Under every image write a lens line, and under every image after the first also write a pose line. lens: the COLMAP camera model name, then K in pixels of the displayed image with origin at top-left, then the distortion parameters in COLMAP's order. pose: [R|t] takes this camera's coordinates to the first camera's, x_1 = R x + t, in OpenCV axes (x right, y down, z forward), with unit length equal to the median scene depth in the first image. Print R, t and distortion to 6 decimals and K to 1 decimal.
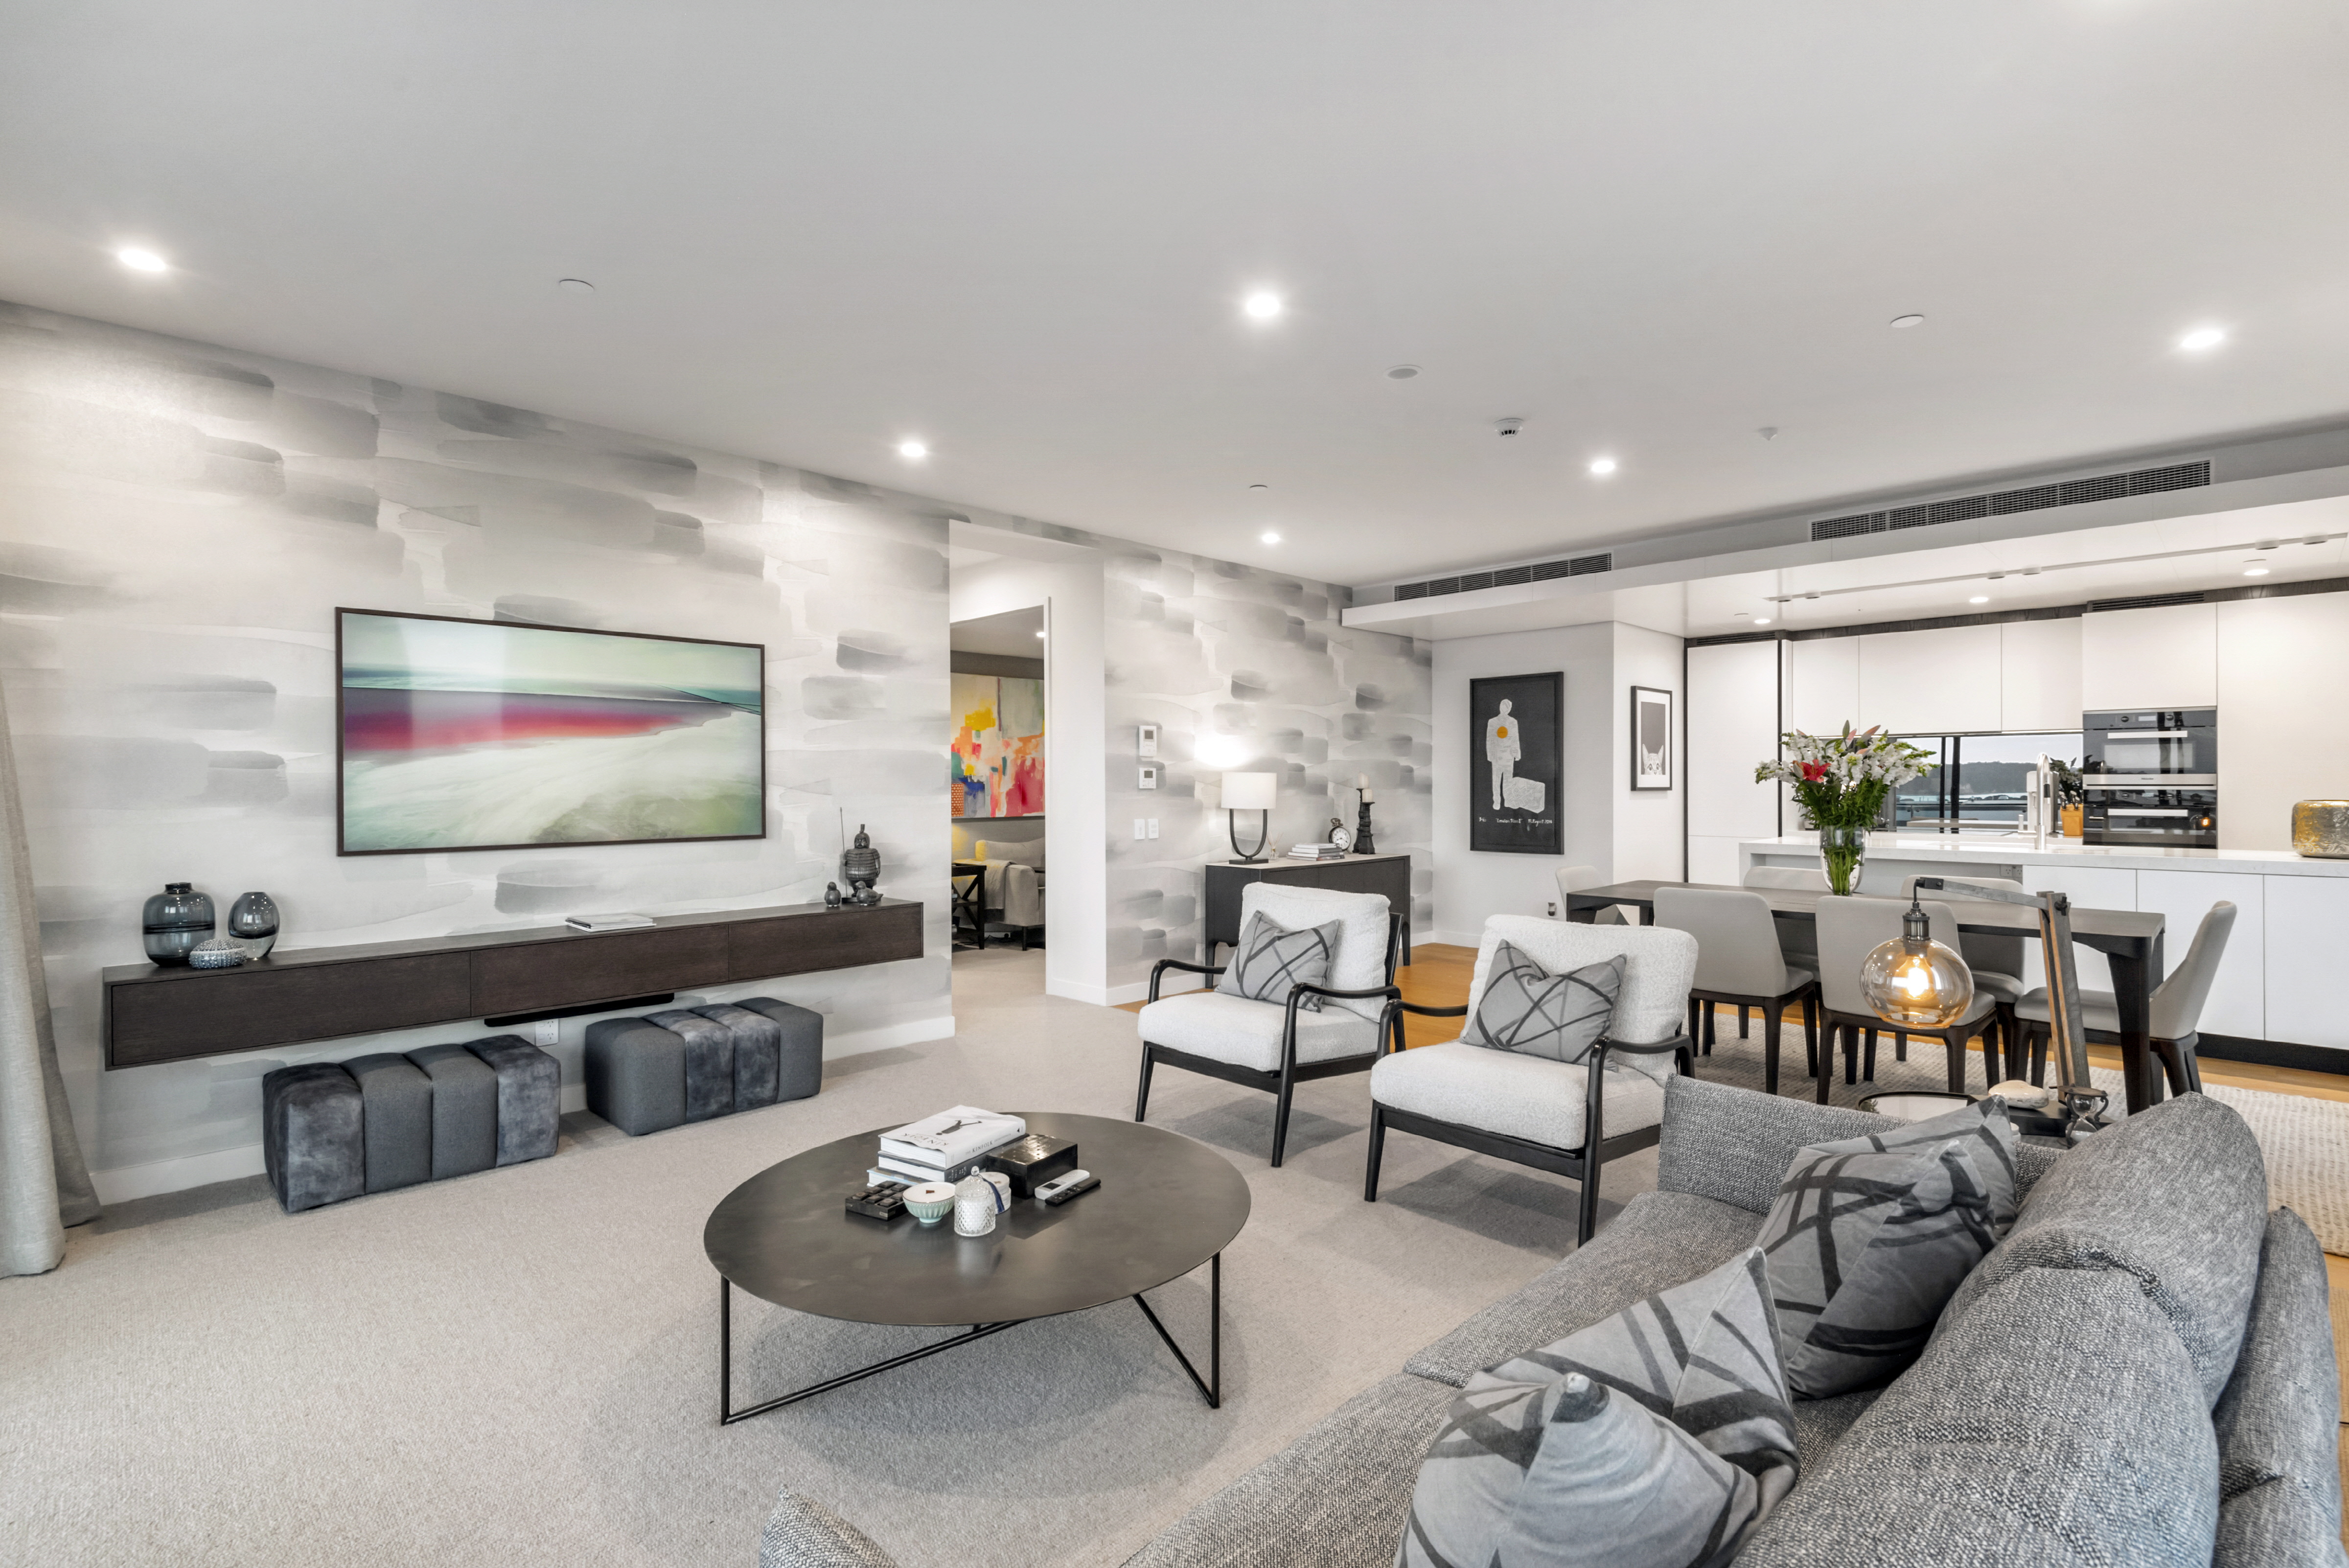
lens RADIAL K [[1083.6, 0, 1166.1], [0, 1083.6, 784.5], [0, 0, 1]] dist [0.030104, -0.001558]
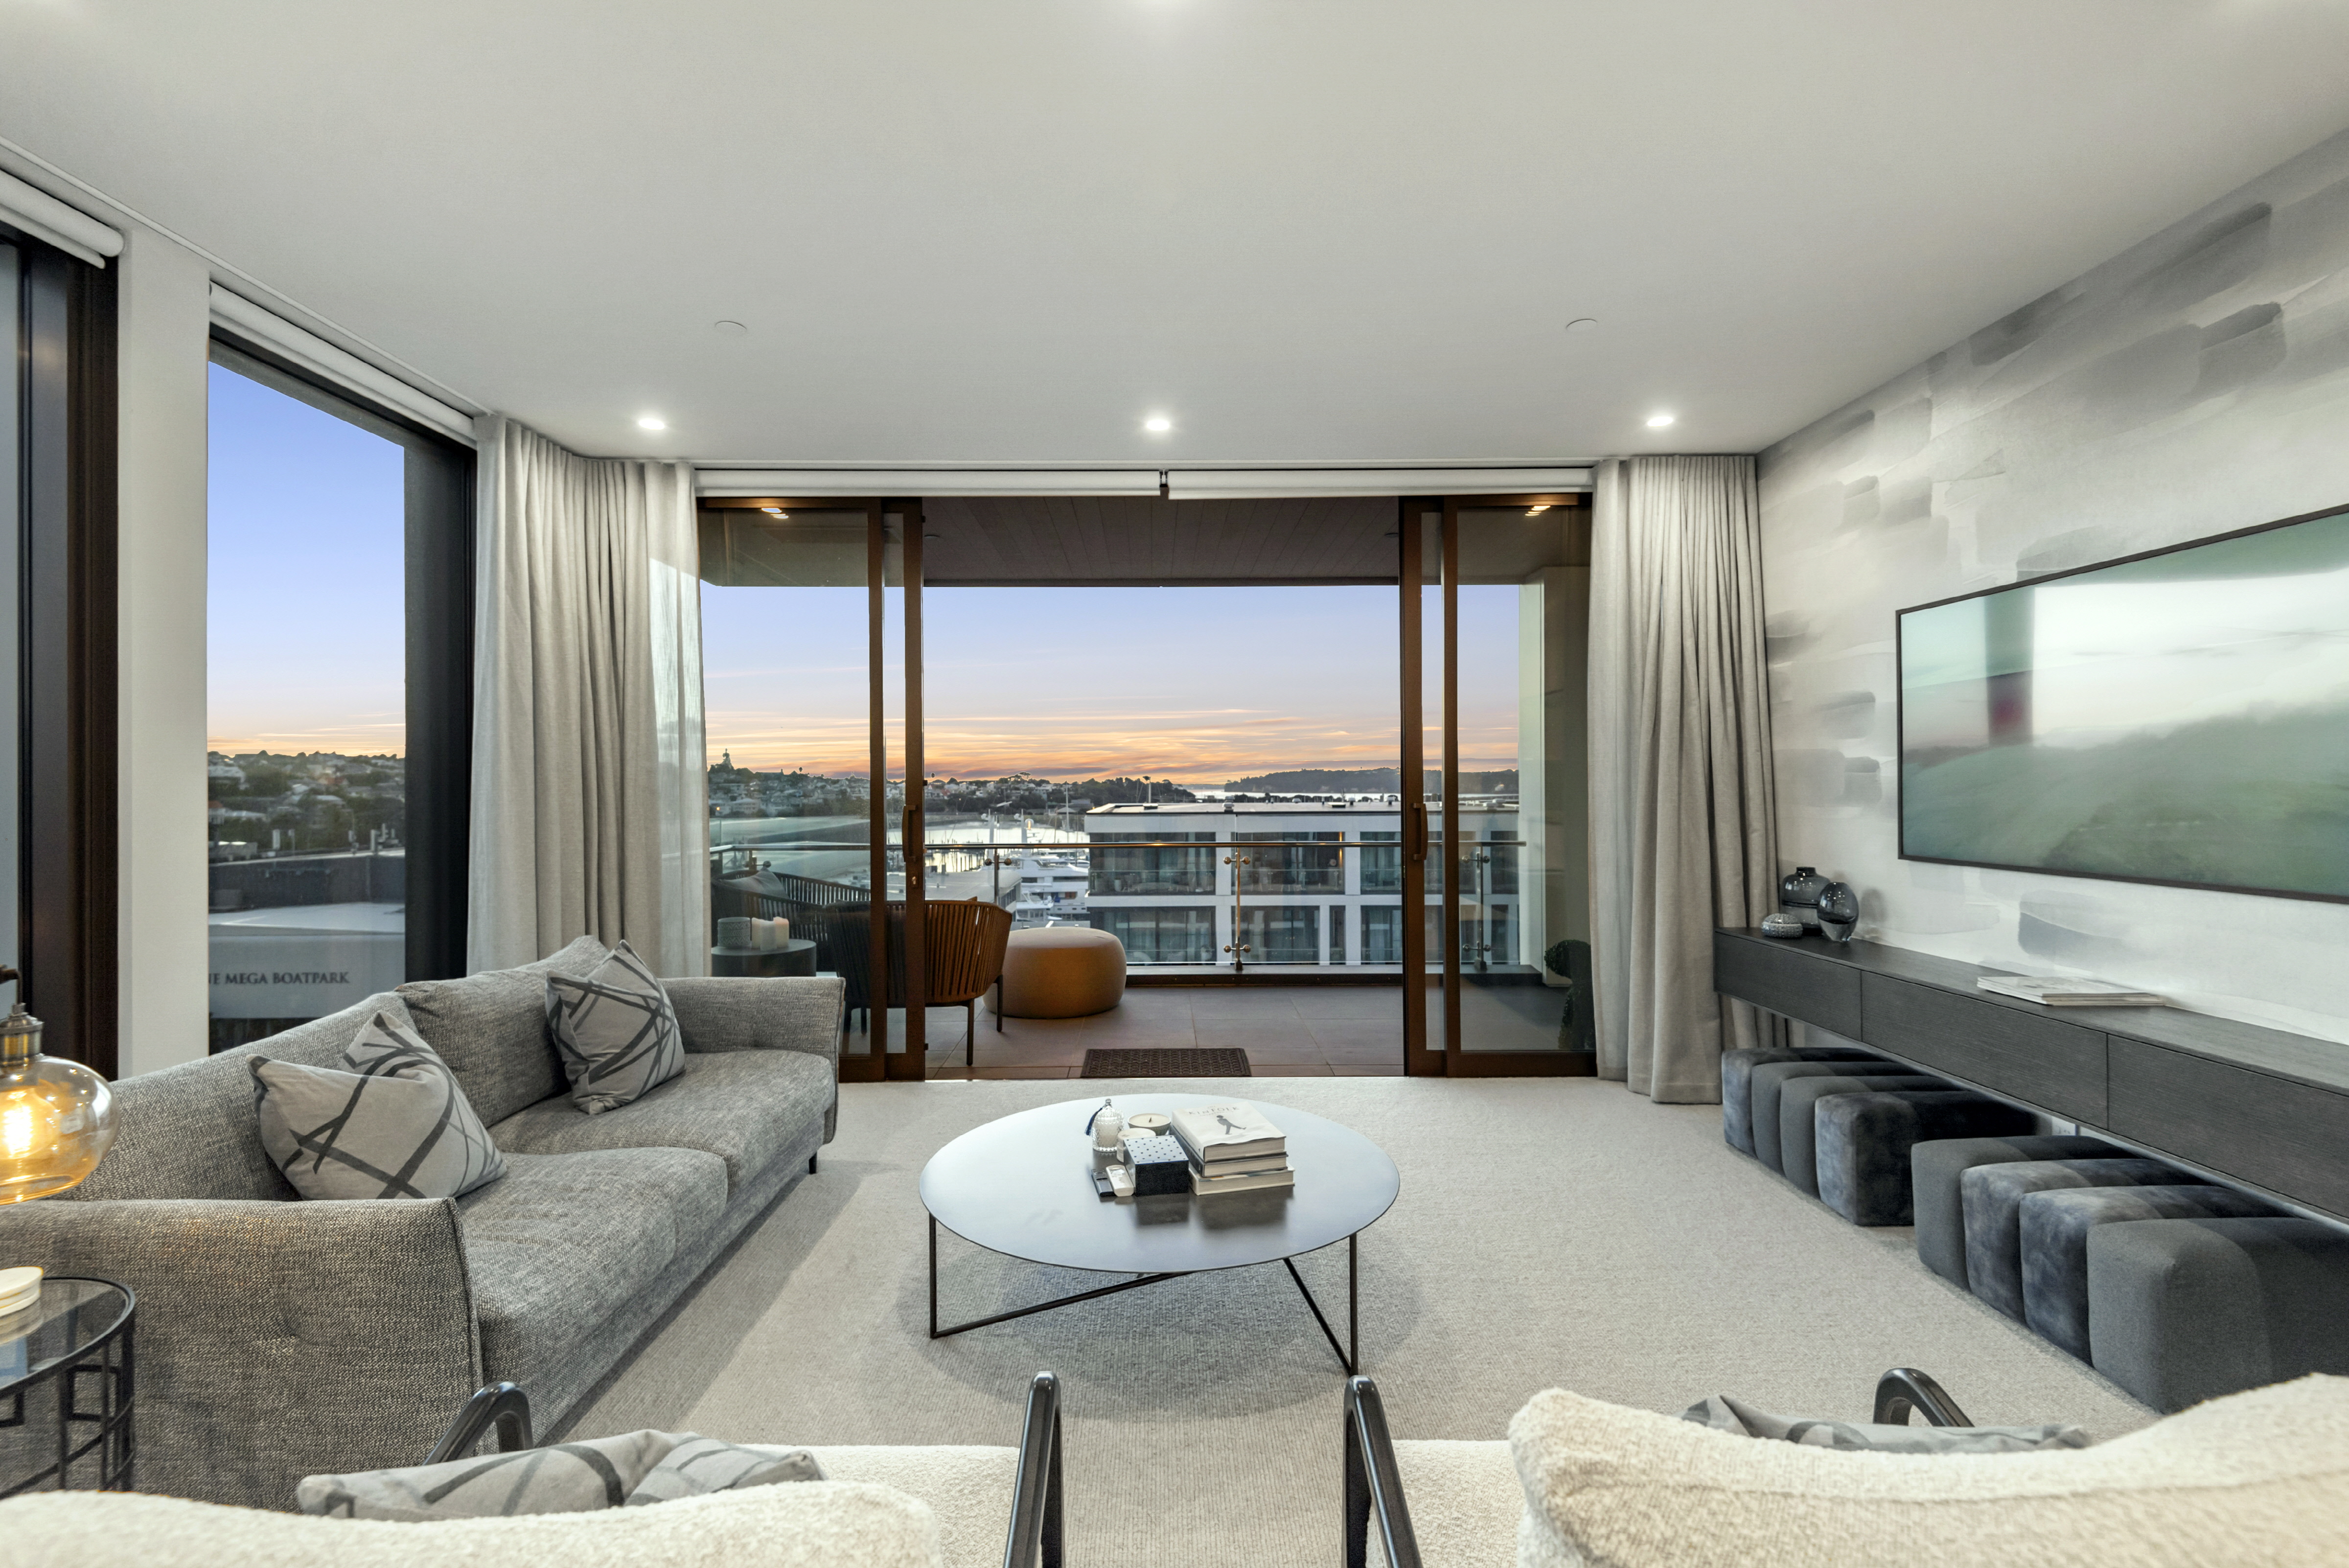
lens RADIAL K [[1083.6, 0, 1153.8], [0, 1083.6, 768.1], [0, 0, 1]] dist [0.030104, -0.001558]
pose [[-0.690851, -0.005223, -0.722978, 0.323742], [0.006366, 0.999891, -0.013306, -0.006439], [0.722969, -0.013795, -0.690743, 0.885418]]
